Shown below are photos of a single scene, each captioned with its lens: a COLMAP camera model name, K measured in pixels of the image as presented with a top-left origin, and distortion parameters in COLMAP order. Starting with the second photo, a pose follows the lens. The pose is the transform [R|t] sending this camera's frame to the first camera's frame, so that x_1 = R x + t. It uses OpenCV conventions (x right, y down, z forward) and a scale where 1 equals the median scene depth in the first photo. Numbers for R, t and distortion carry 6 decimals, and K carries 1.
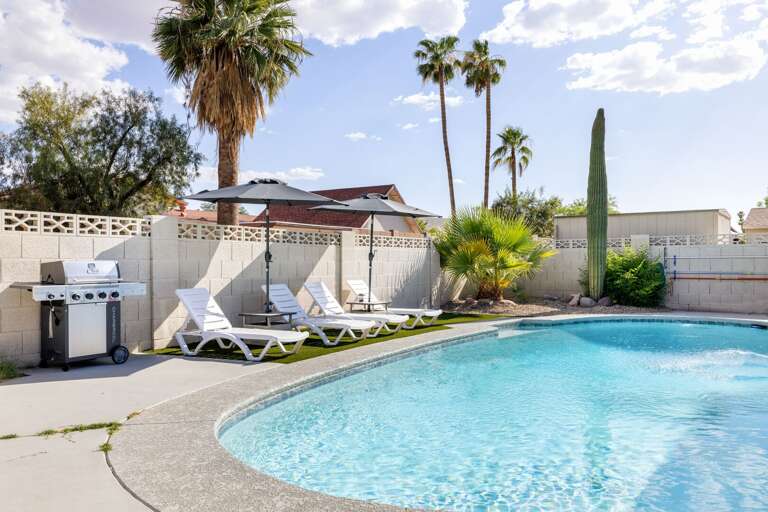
lens RADIAL K [[621.6, 0, 384.0], [0, 621.6, 256.0], [0, 0, 1]] dist [0.019883, 0.003429]
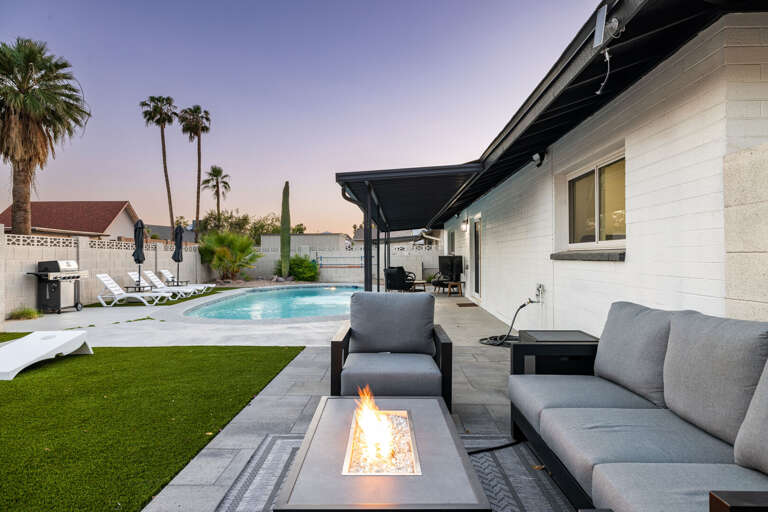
lens RADIAL K [[472.4, 0, 384.0], [0, 472.4, 256.0], [0, 0, 1]] dist [-0.003180, -0.000095]
pose [[0.835623, 0.000730, 0.549303, -0.214197], [-0.004231, 0.999978, 0.005108, -0.009268], [-0.549288, -0.006593, 0.835607, -0.410941]]
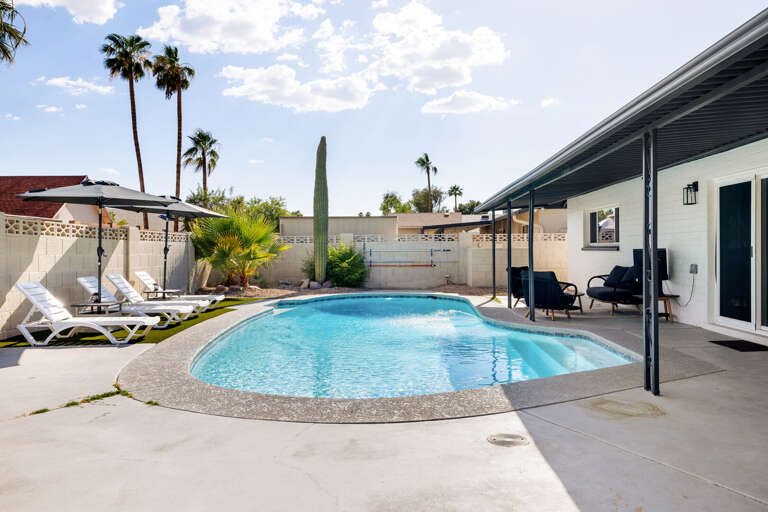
lens RADIAL K [[563.7, 0, 384.0], [0, 563.7, 256.0], [0, 0, 1]] dist [-0.007889, -0.002959]
pose [[0.843288, -0.003810, 0.537448, -0.174610], [-0.005191, 0.999870, 0.015234, -0.005066], [-0.537436, -0.015636, 0.843159, -0.060290]]
